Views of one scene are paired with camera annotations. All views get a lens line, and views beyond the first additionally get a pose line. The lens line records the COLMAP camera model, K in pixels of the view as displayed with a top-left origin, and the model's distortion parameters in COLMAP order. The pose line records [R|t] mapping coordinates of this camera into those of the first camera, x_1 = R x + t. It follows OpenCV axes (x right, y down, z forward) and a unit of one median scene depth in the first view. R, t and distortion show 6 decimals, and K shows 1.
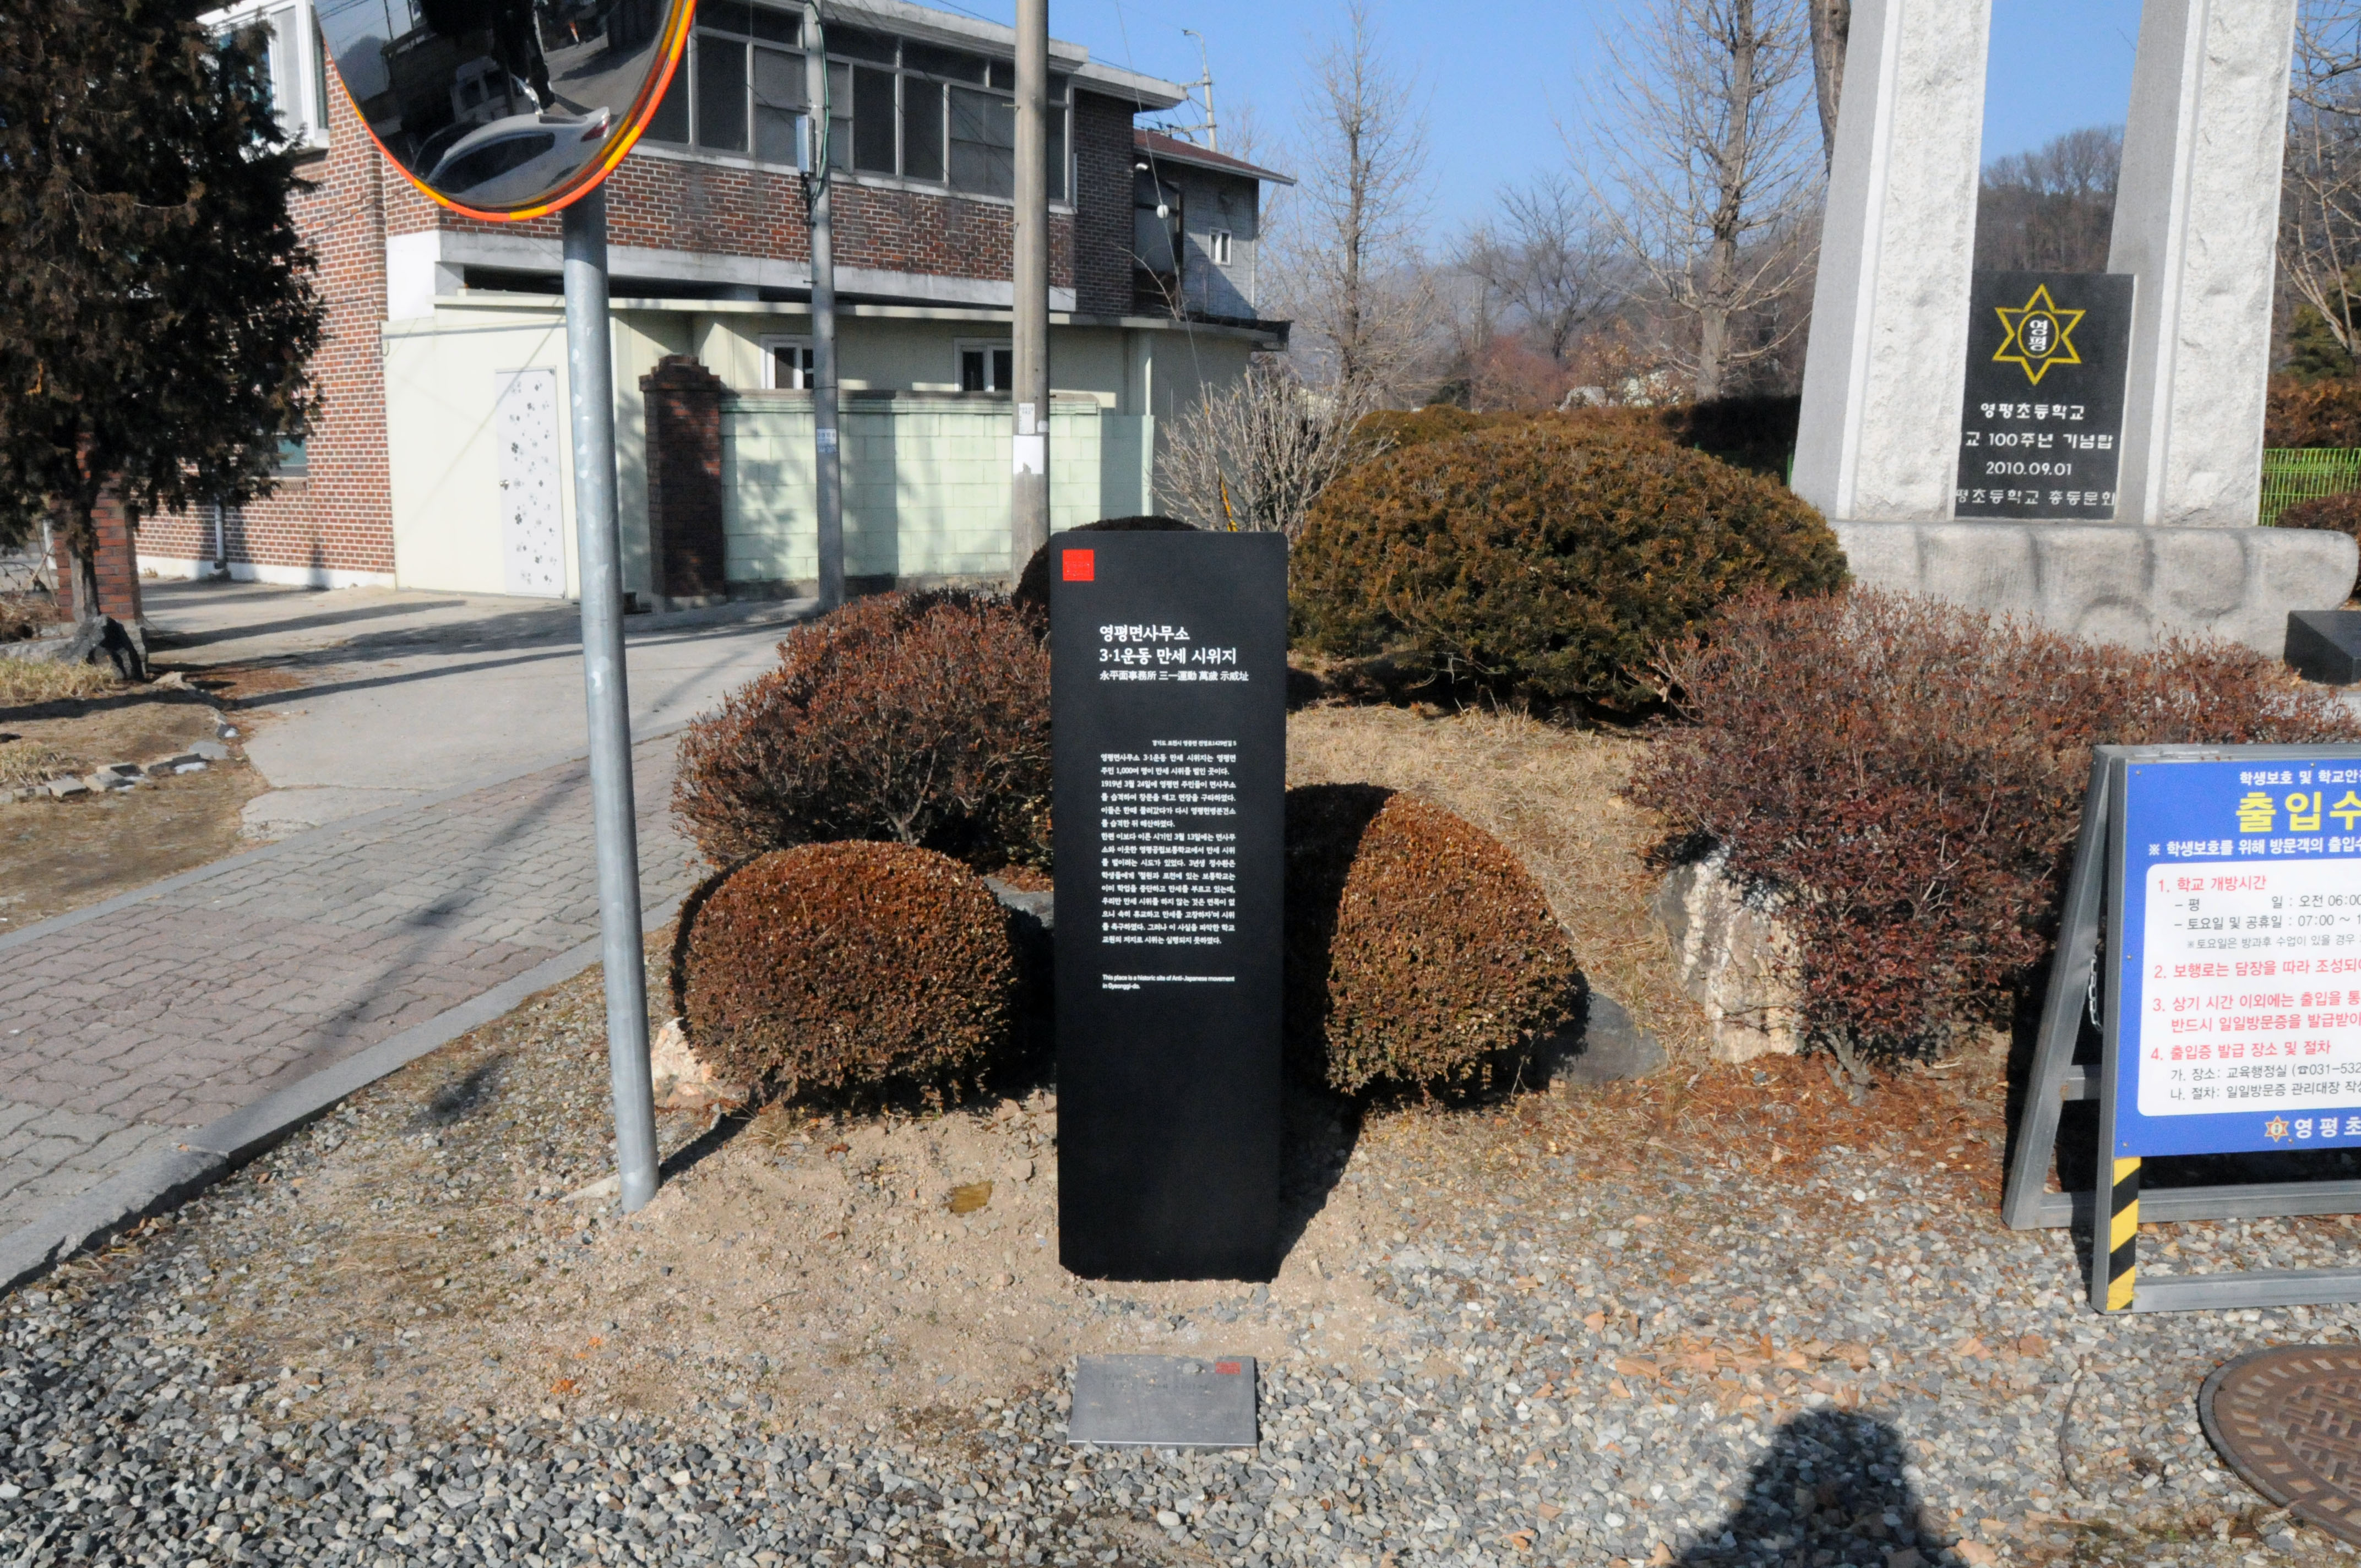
lens RADIAL K [[1893.3, 0, 1178.3], [0, 1893.3, 839.3], [0, 0, 1]] dist [-0.182531, 0.152735]
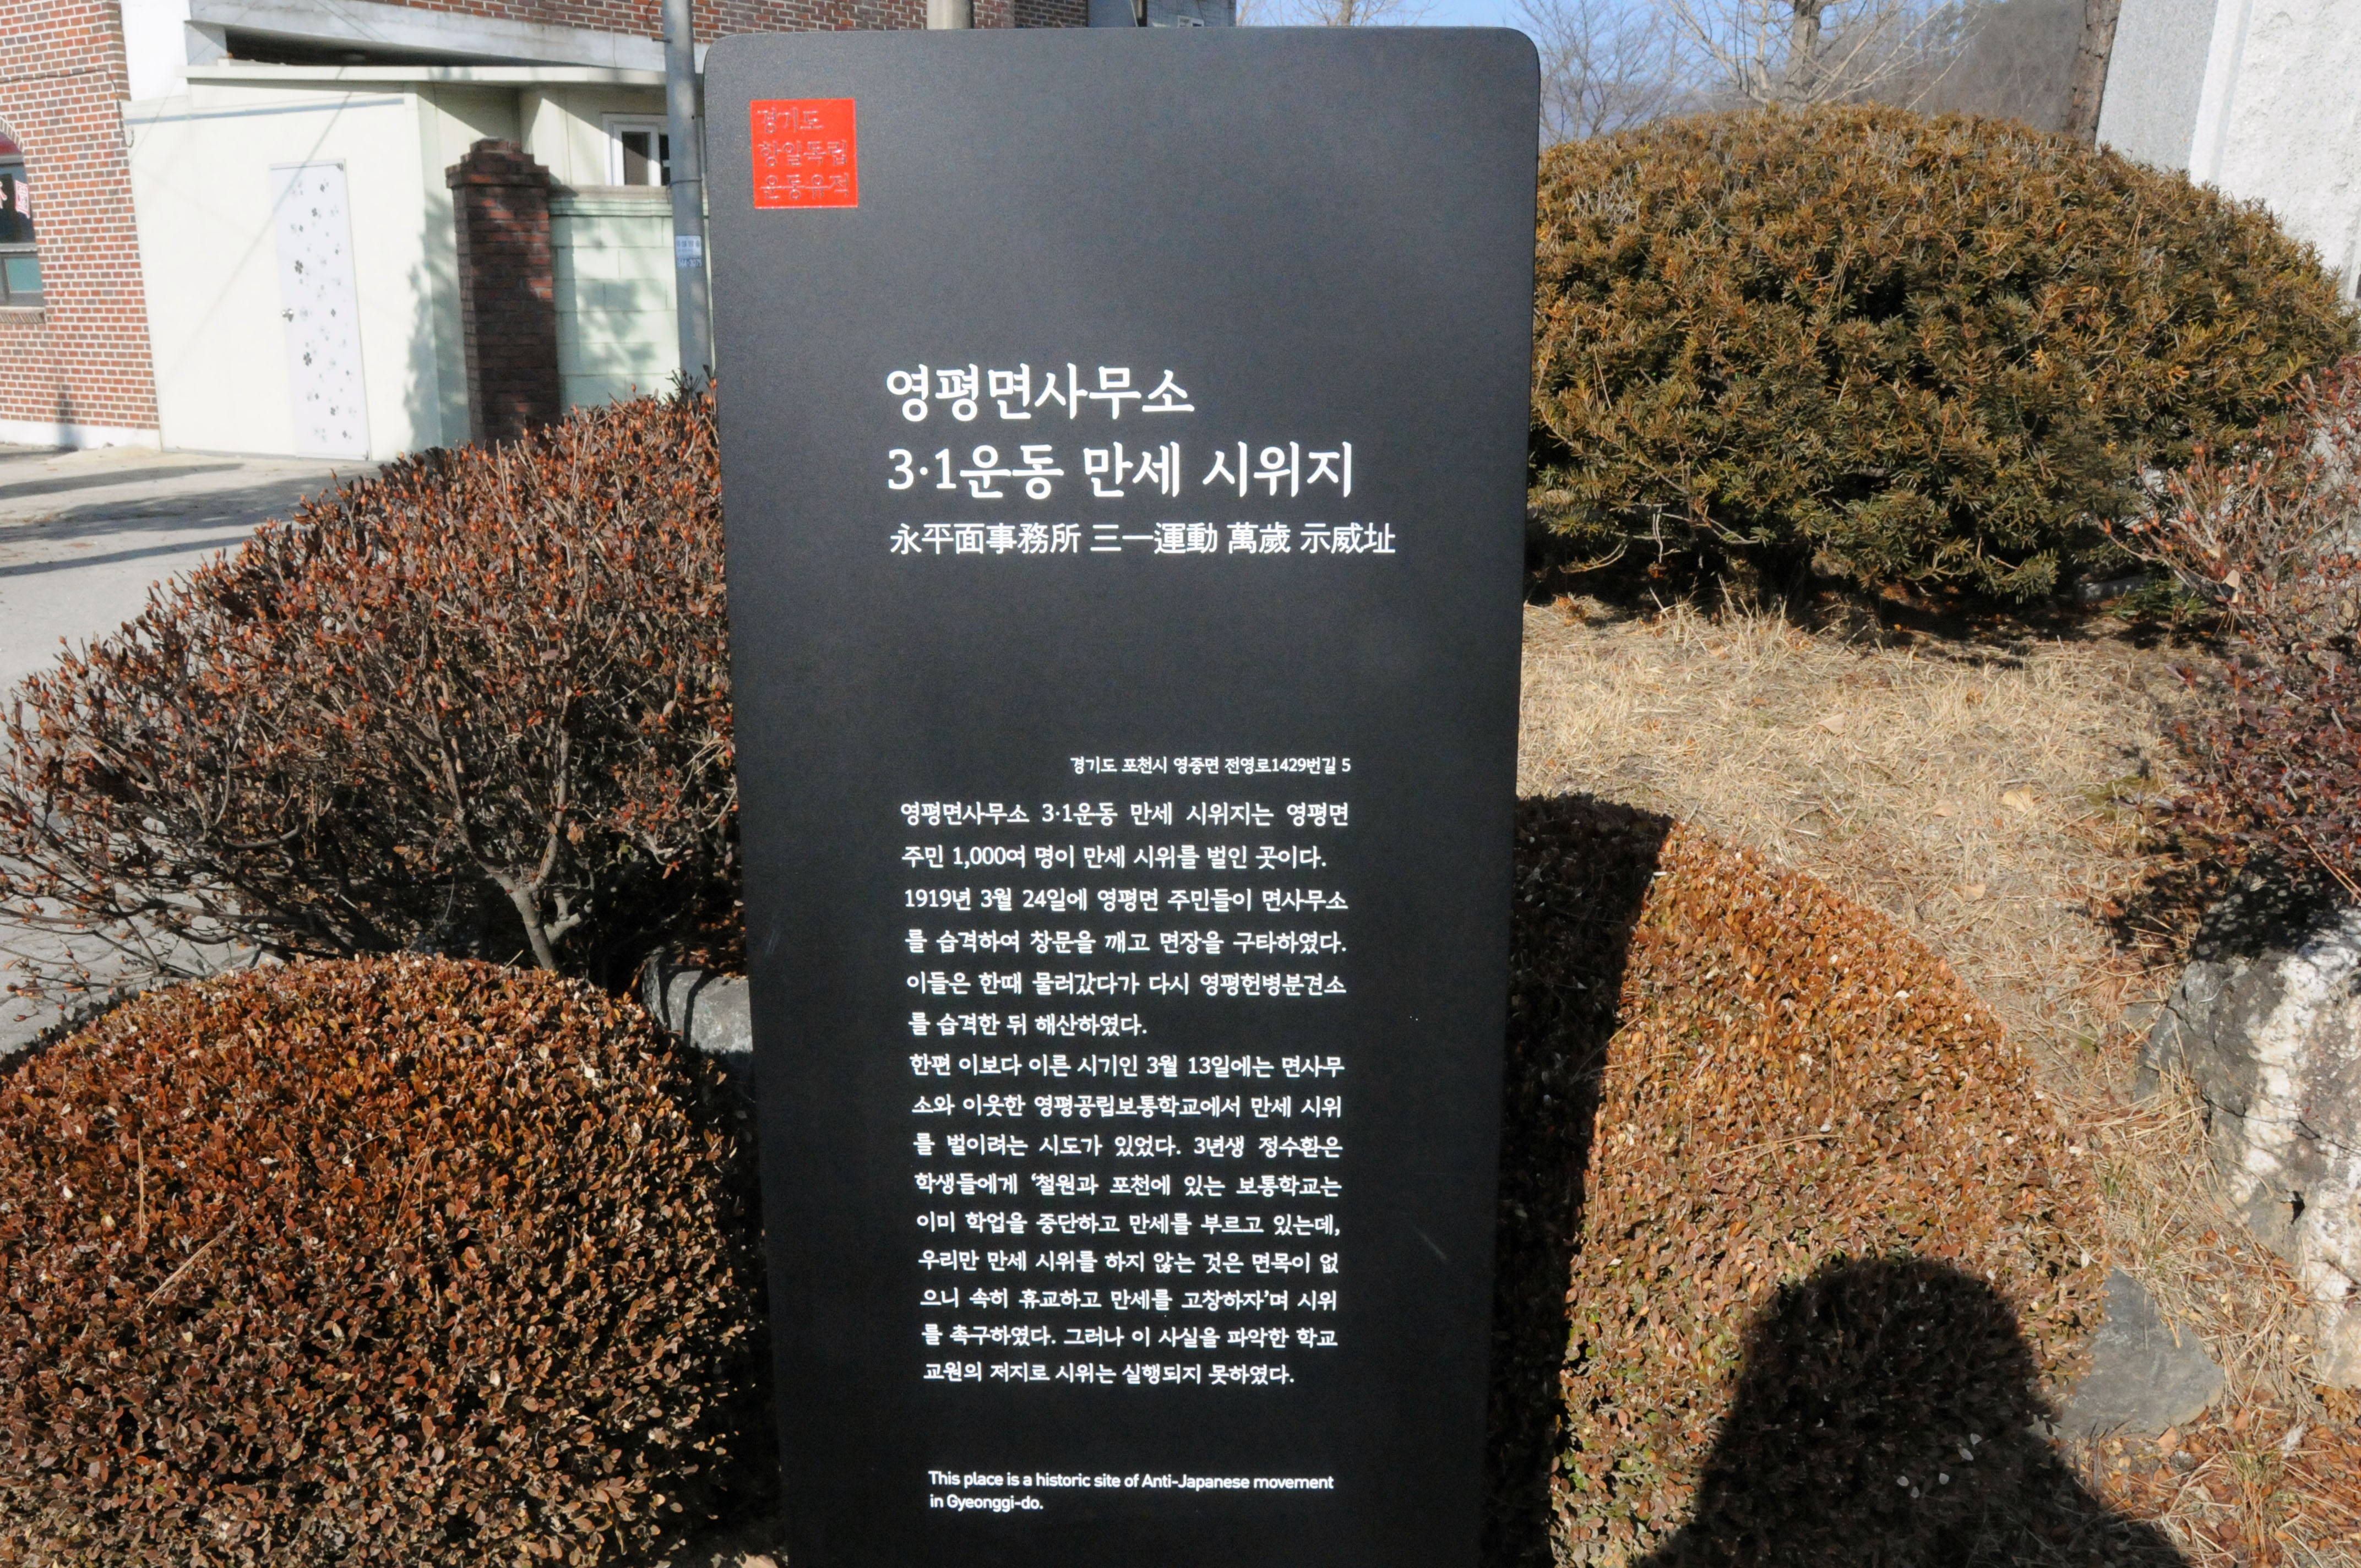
lens RADIAL K [[2088.2, 0, 1172.2], [0, 2088.2, 857.7], [0, 0, 1]] dist [-0.133984, 0.154611]
pose [[0.999895, -0.006579, 0.012919, -0.001915], [0.005815, 0.998282, 0.058298, -0.053418], [-0.013280, -0.058216, 0.998216, 0.645290]]
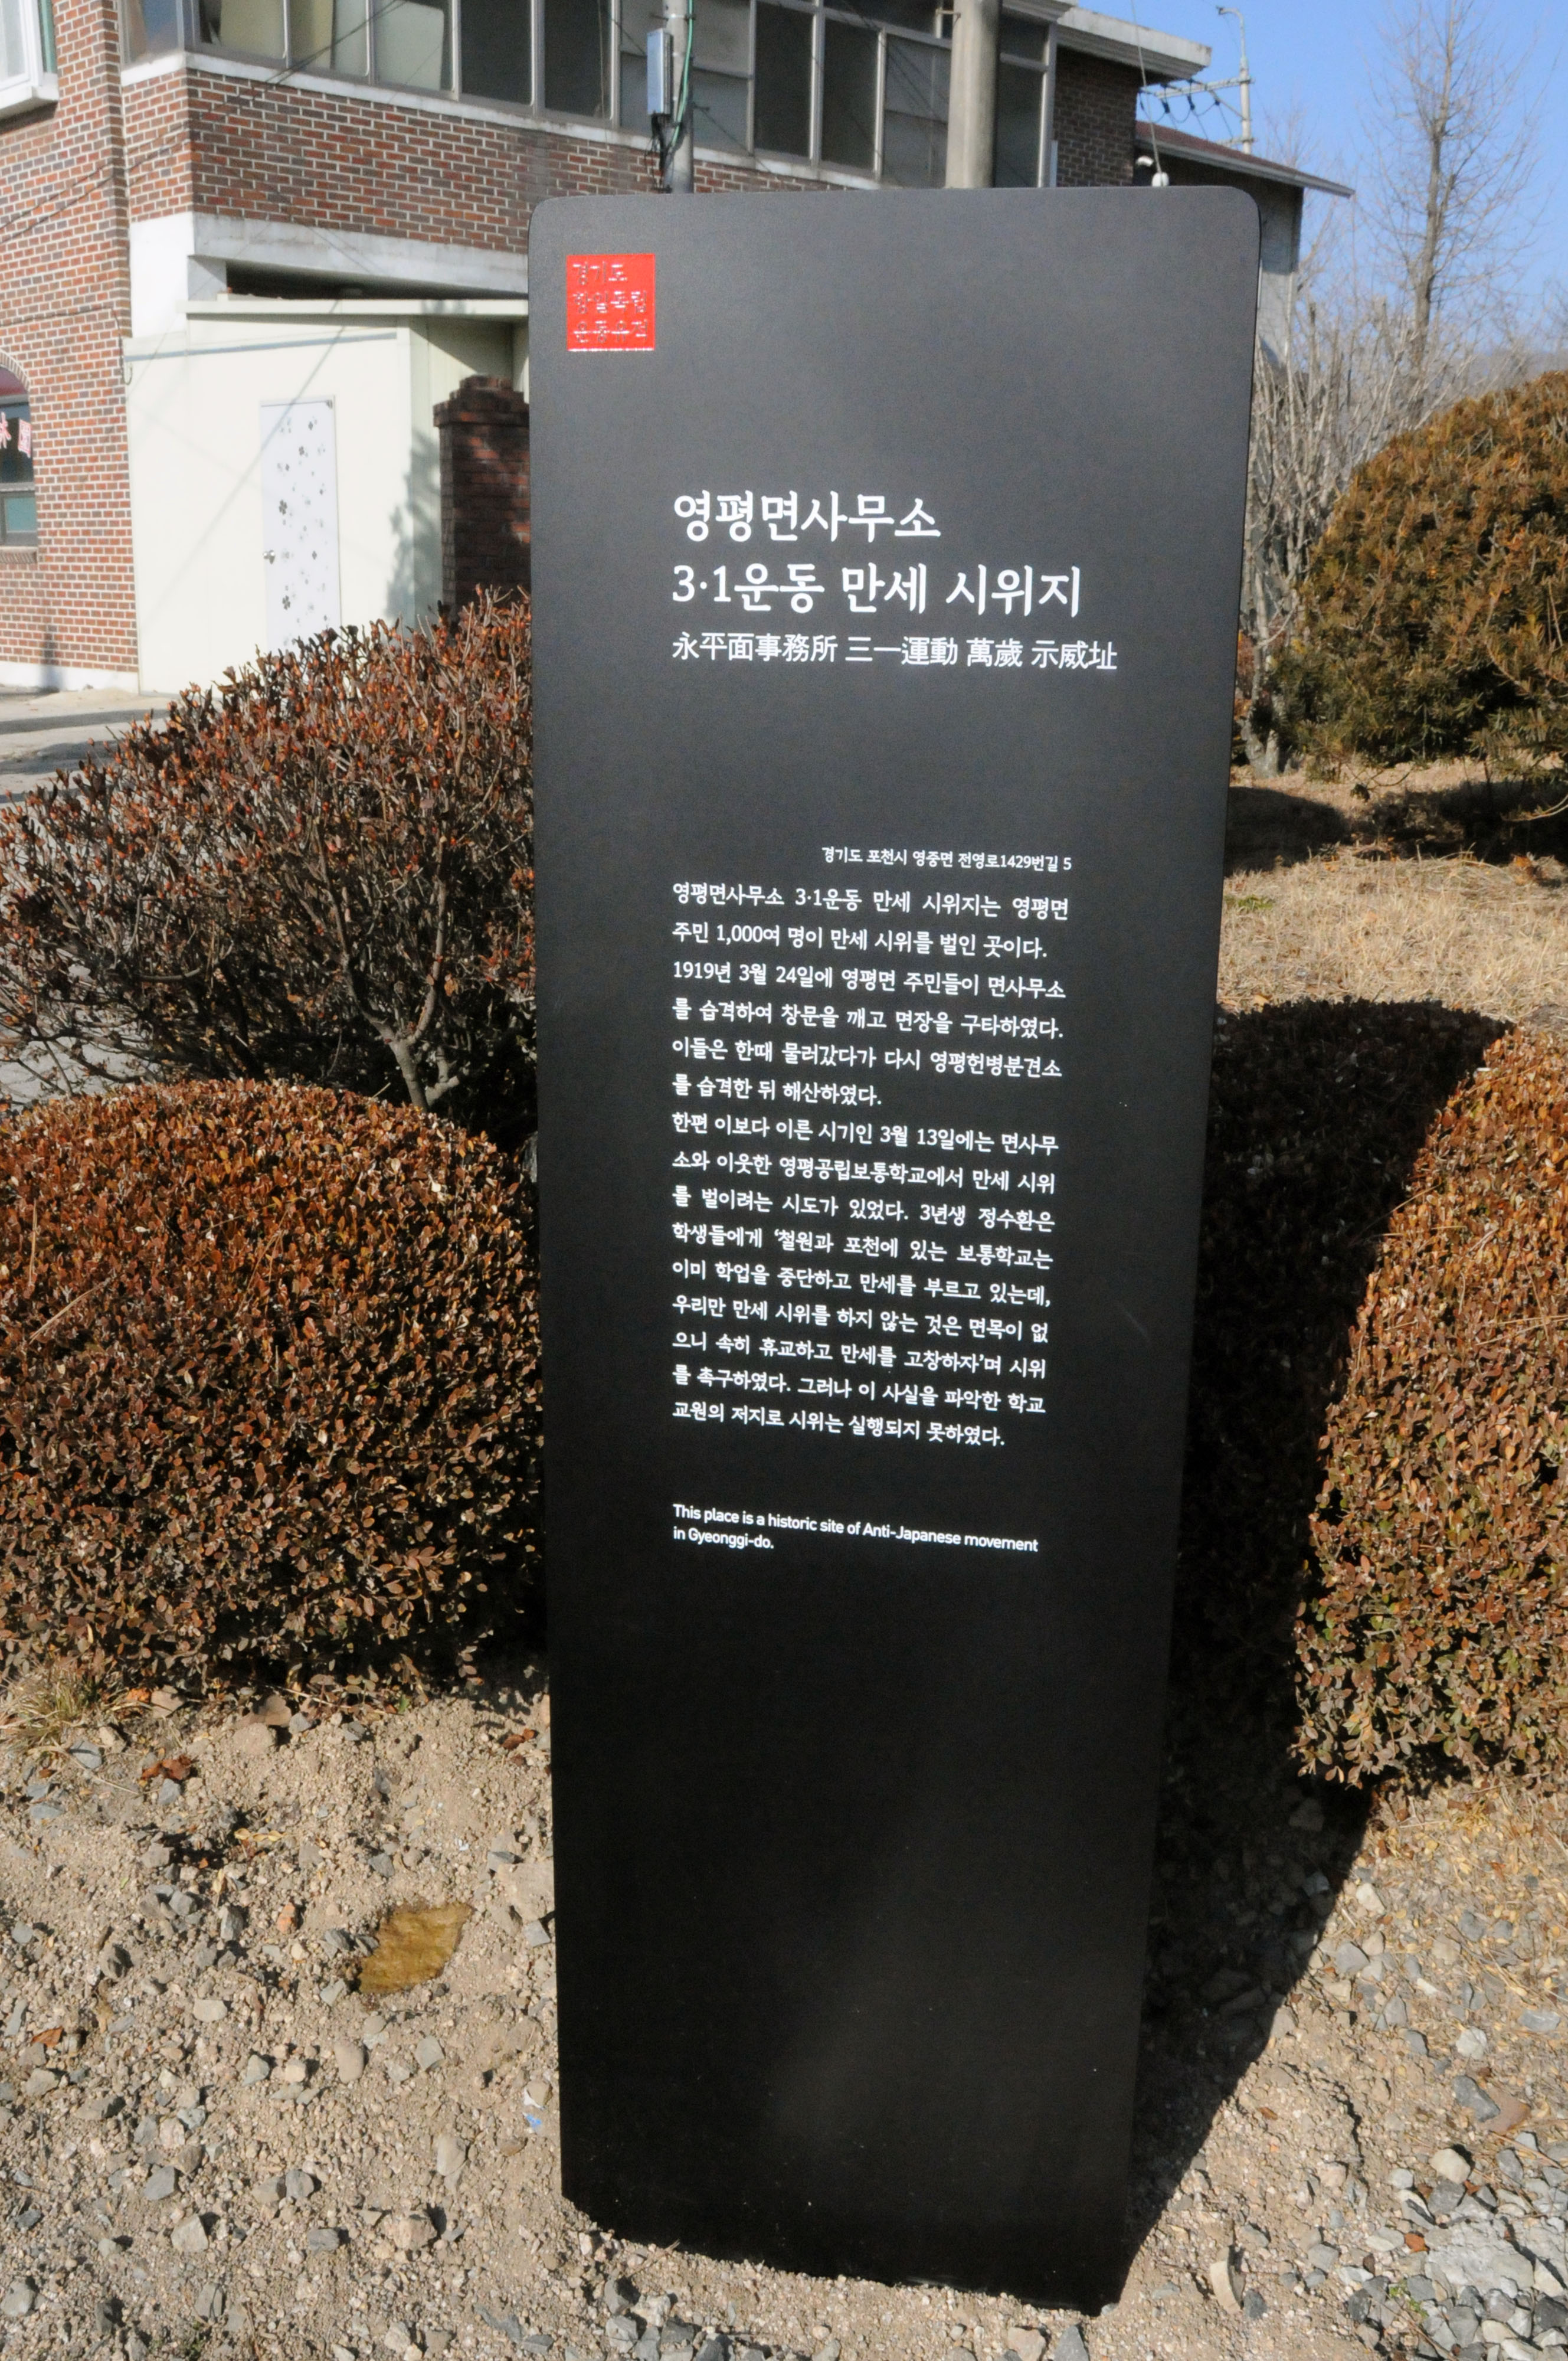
lens RADIAL K [[2276.9, 0, 790.2], [0, 2276.9, 1224.0], [0, 0, 1]] dist [-0.124091, 0.147969]
pose [[0.985981, 0.060154, -0.155640, 0.045677], [-0.047942, 0.995555, 0.081068, -0.017294], [0.159825, -0.072470, 0.984482, 0.575906]]
